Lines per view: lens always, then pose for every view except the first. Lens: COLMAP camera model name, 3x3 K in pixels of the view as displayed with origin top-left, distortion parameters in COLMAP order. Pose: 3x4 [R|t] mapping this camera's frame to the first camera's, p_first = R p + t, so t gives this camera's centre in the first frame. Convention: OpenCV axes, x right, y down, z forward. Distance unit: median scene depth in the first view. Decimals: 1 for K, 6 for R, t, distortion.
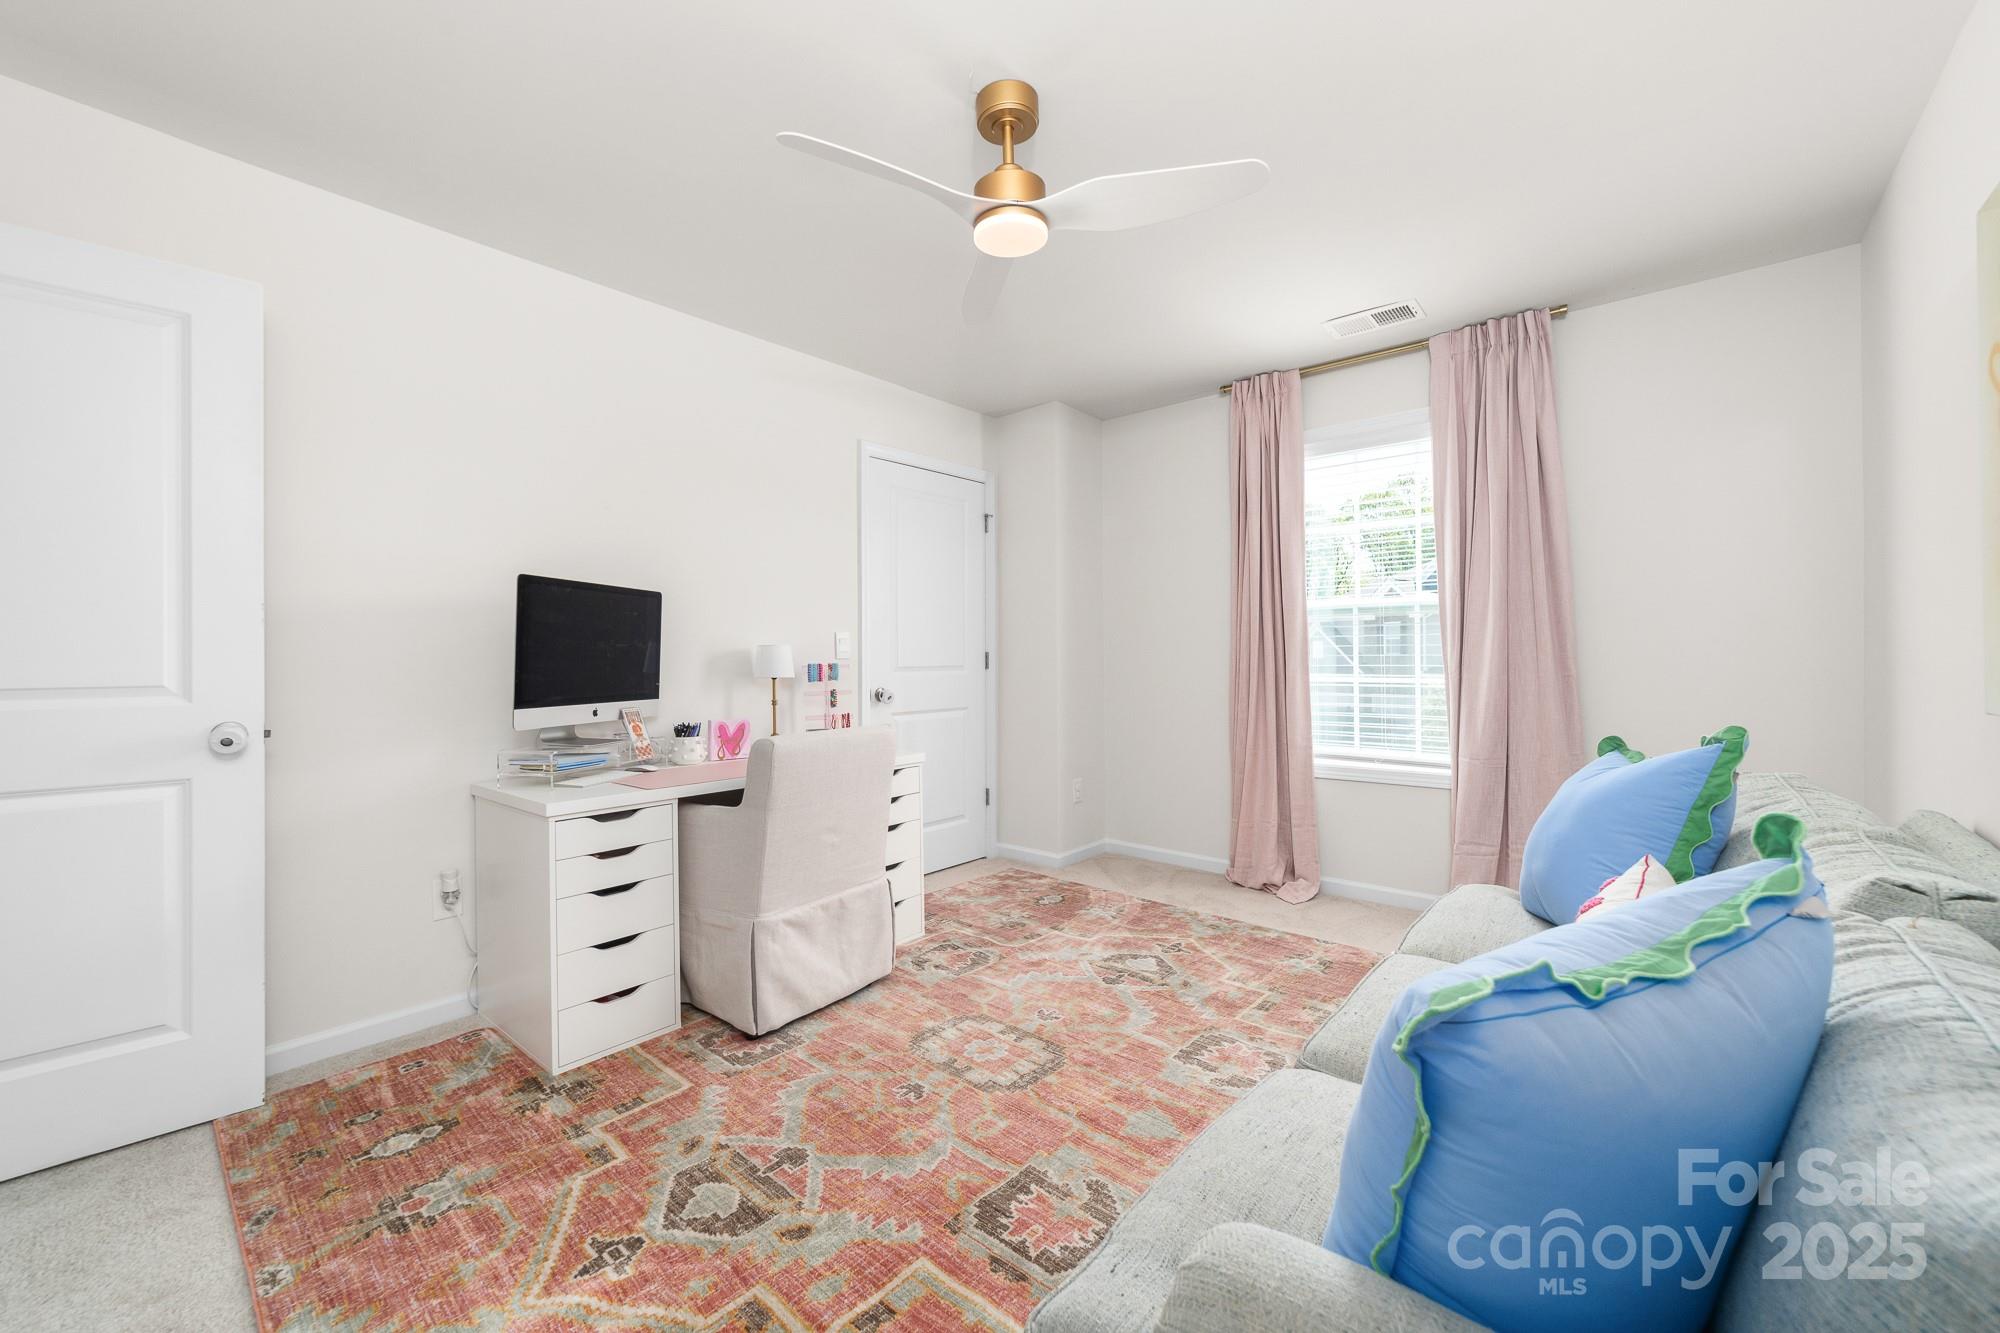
lens RADIAL K [[794.0, 0, 994.6], [0, 794.0, 652.7], [0, 0, 1]] dist [-0.002830, -0.000014]
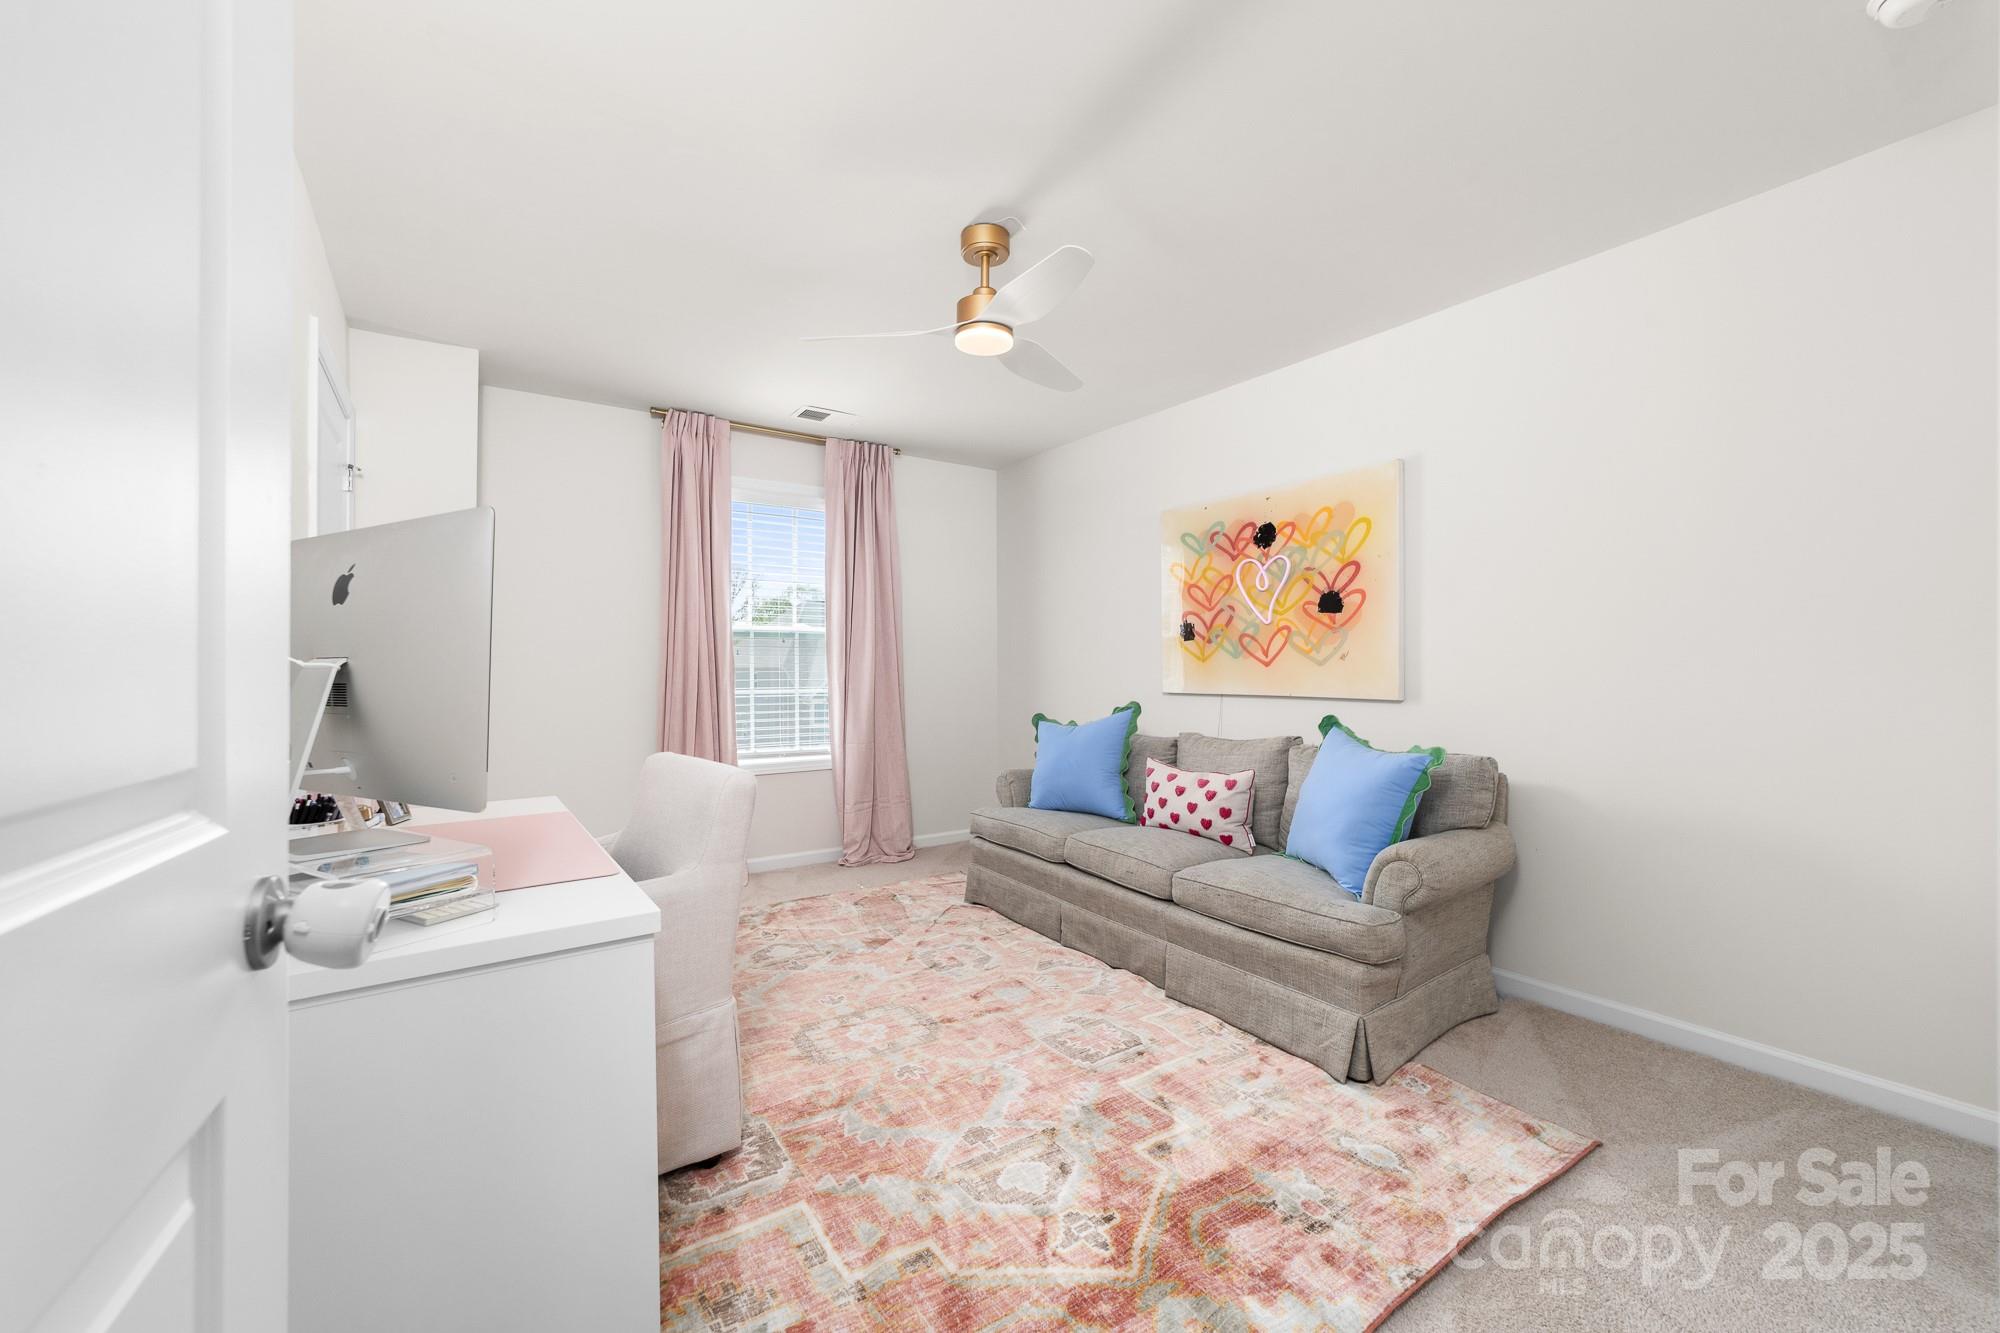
lens RADIAL K [[794.0, 0, 994.1], [0, 794.0, 672.0], [0, 0, 1]] dist [-0.002830, -0.000014]
pose [[0.249199, 0.002305, 0.968450, -0.764573], [-0.002962, 0.999994, -0.001618, 0.005314], [-0.968448, -0.002465, 0.249204, 0.420295]]
